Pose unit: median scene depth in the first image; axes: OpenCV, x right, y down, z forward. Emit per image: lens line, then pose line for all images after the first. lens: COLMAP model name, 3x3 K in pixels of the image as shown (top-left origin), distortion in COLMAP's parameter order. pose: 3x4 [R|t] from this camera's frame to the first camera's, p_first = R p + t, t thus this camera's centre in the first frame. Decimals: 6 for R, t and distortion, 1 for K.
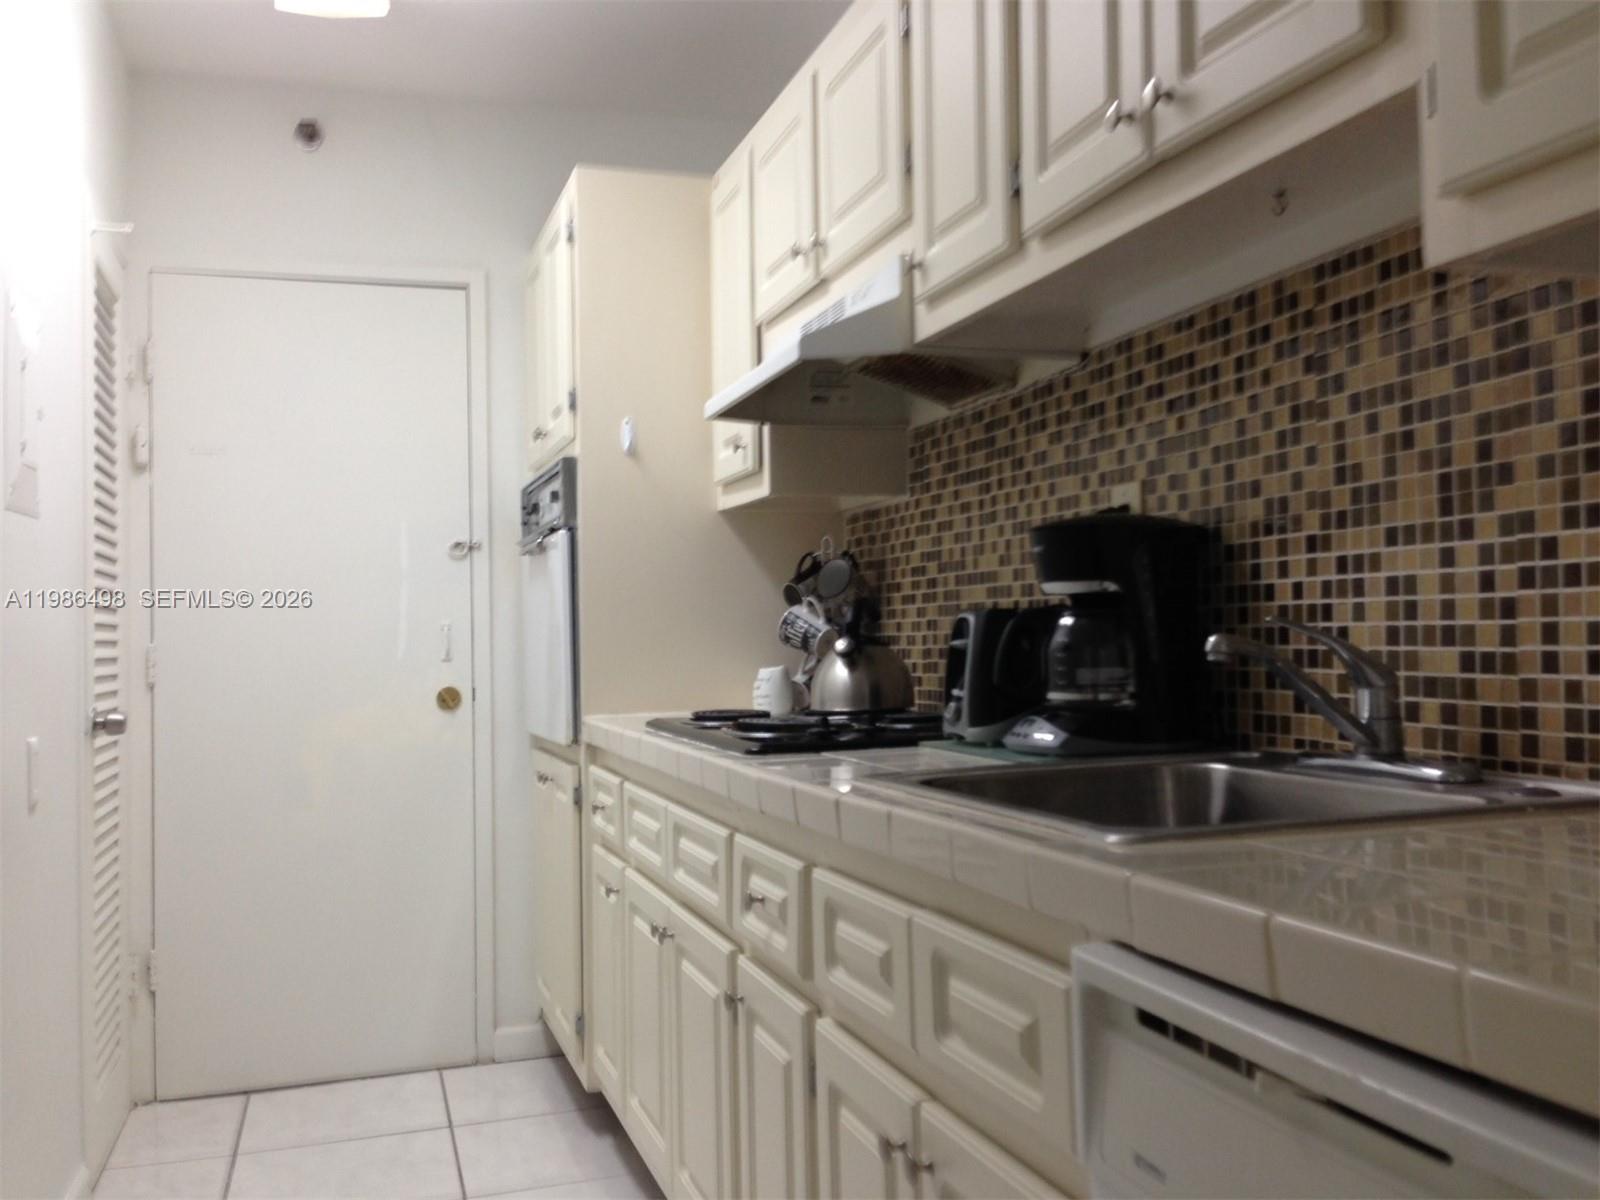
lens RADIAL K [[1516.4, 0, 801.4], [0, 1516.4, 604.0], [0, 0, 1]] dist [0.091348, 0.000000]
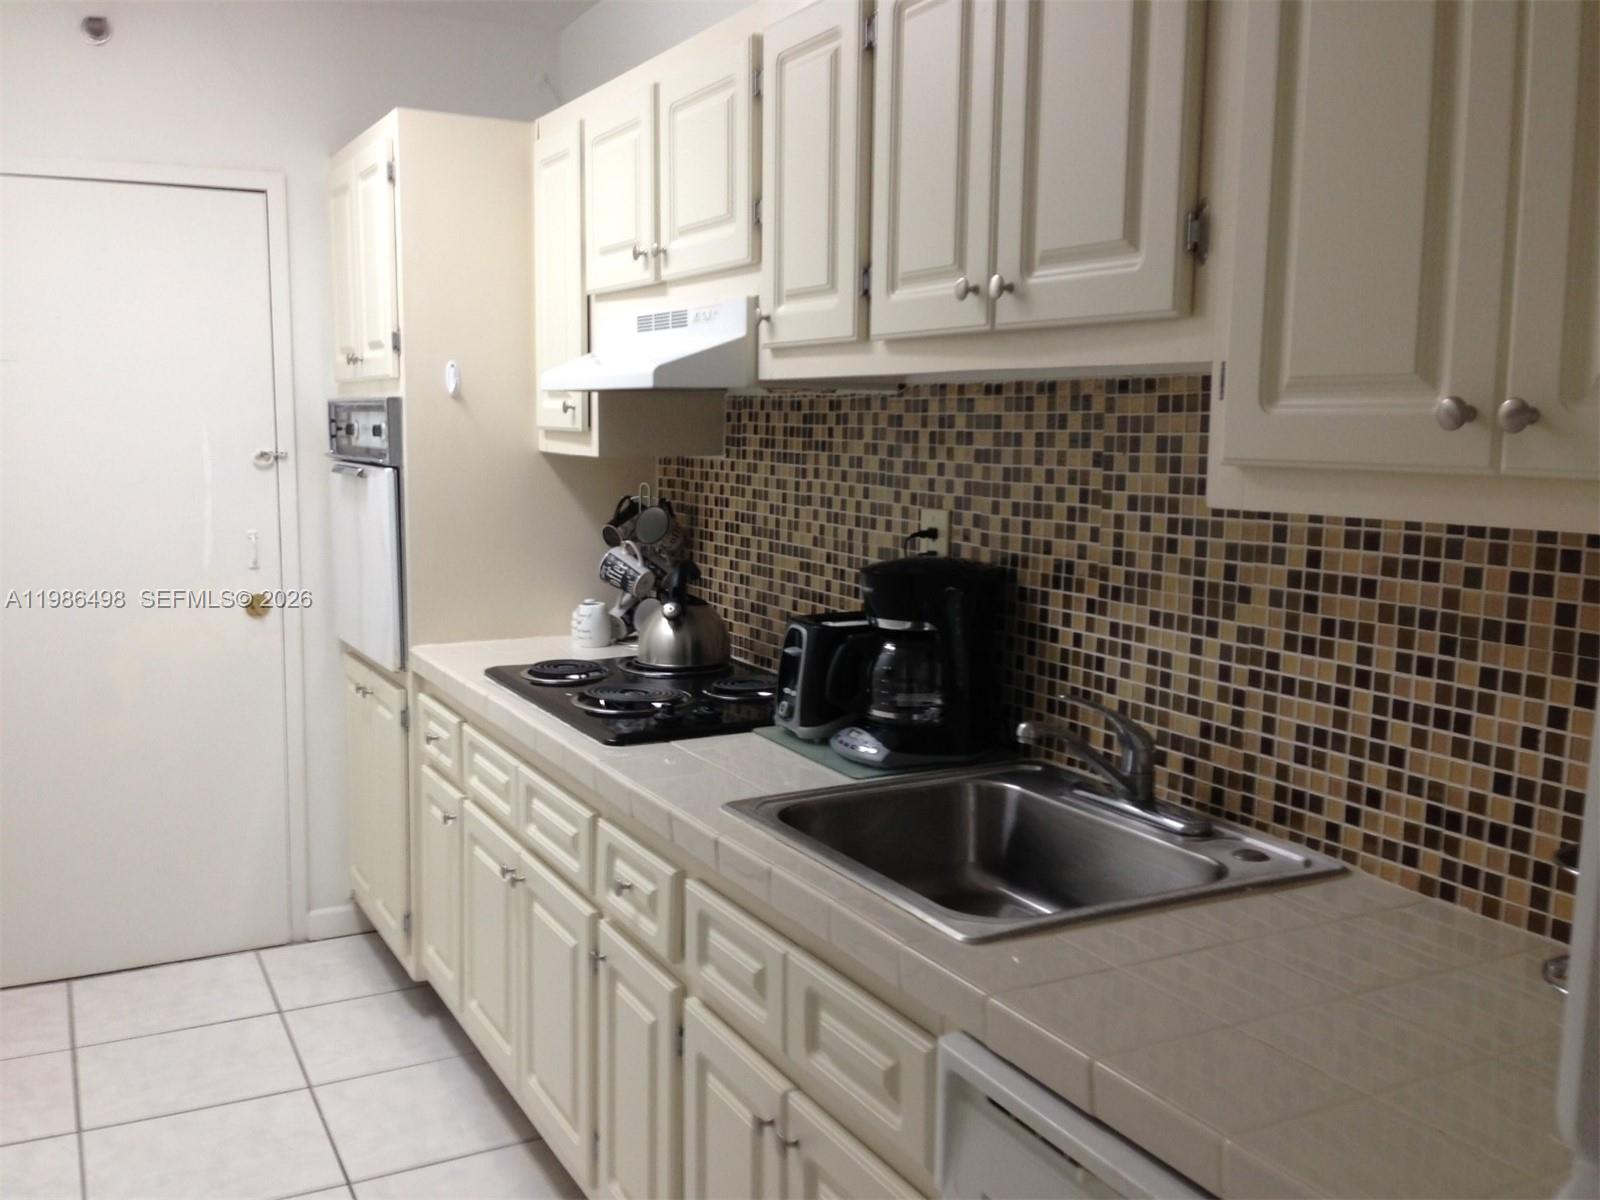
lens RADIAL K [[1516.4, 0, 803.8], [0, 1516.4, 600.4], [0, 0, 1]] dist [0.091348, 0.000000]
pose [[0.984057, 0.007163, 0.177708, -0.097075], [-0.032651, 0.989482, 0.140920, -0.181991], [-0.174829, -0.144476, 0.973941, -0.129869]]
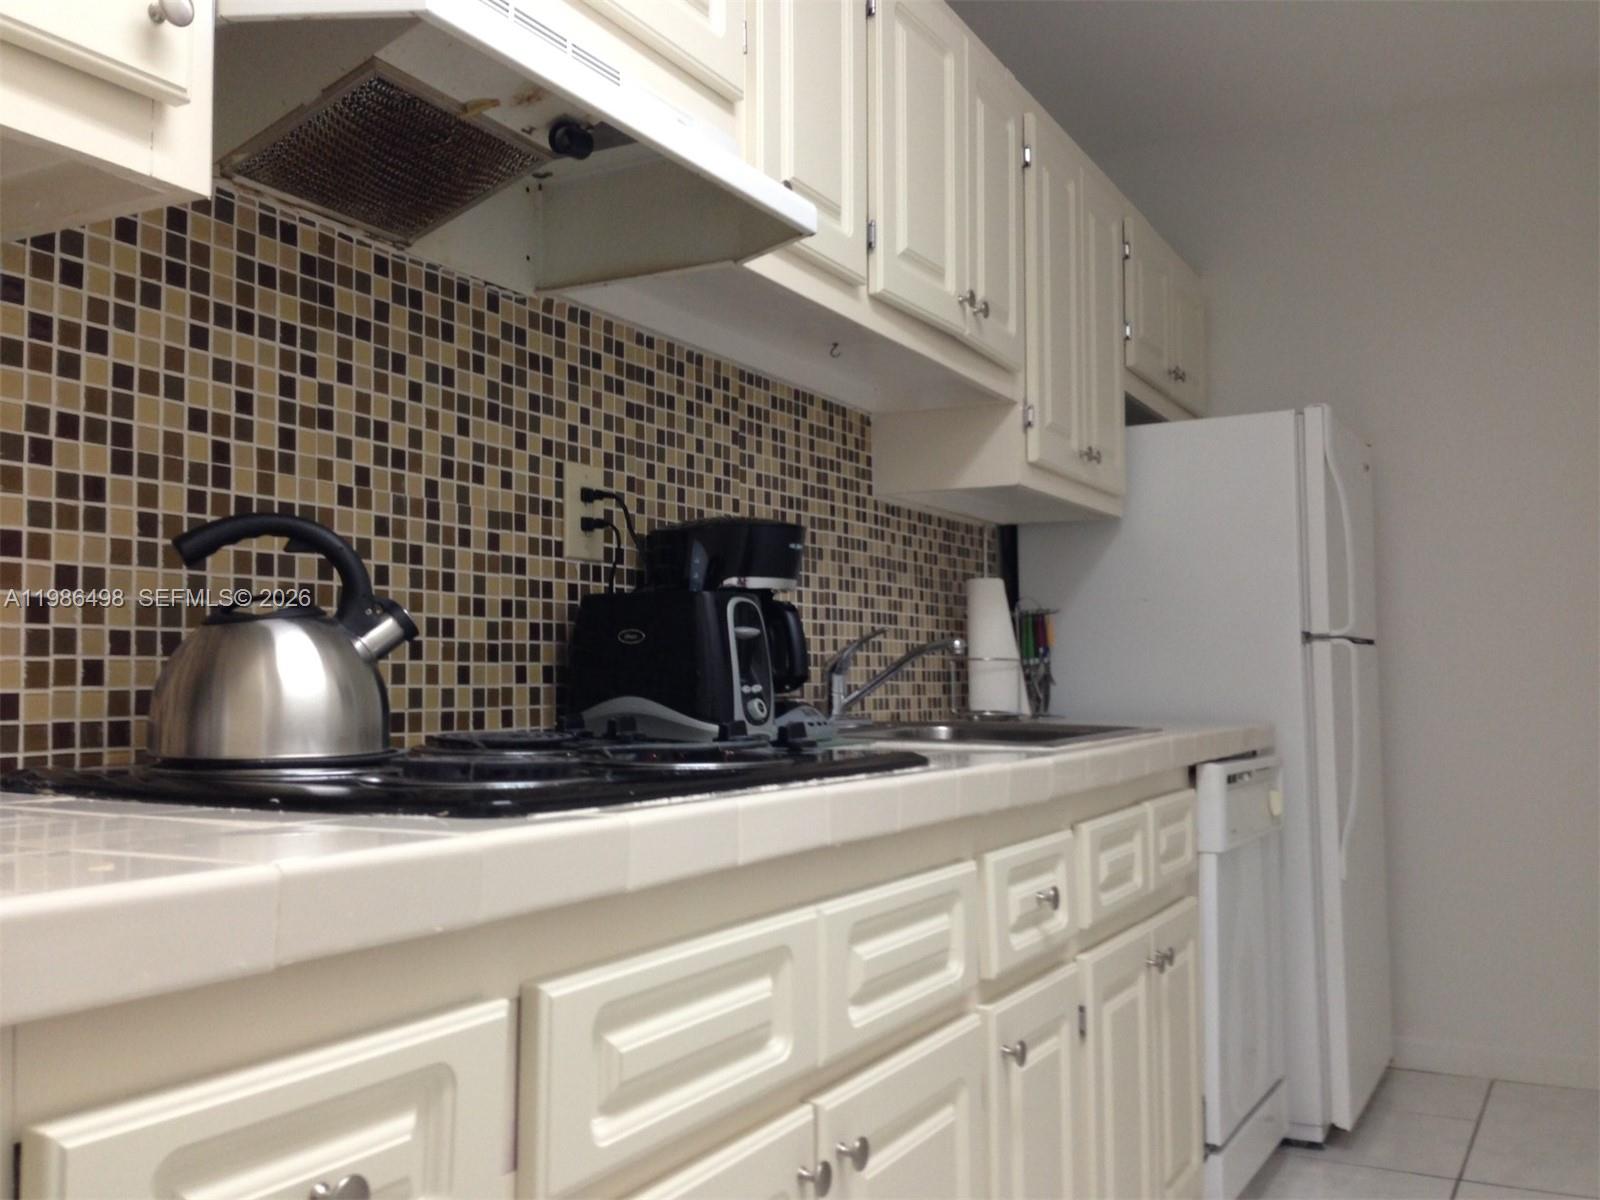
lens RADIAL K [[1516.4, 0, 794.7], [0, 1516.4, 596.8], [0, 0, 1]] dist [0.091348, 0.000000]
pose [[-0.710084, 0.067504, 0.700873, -0.547336], [0.008010, 0.996104, -0.087823, 0.086540], [-0.704071, -0.056748, -0.707858, 1.657241]]
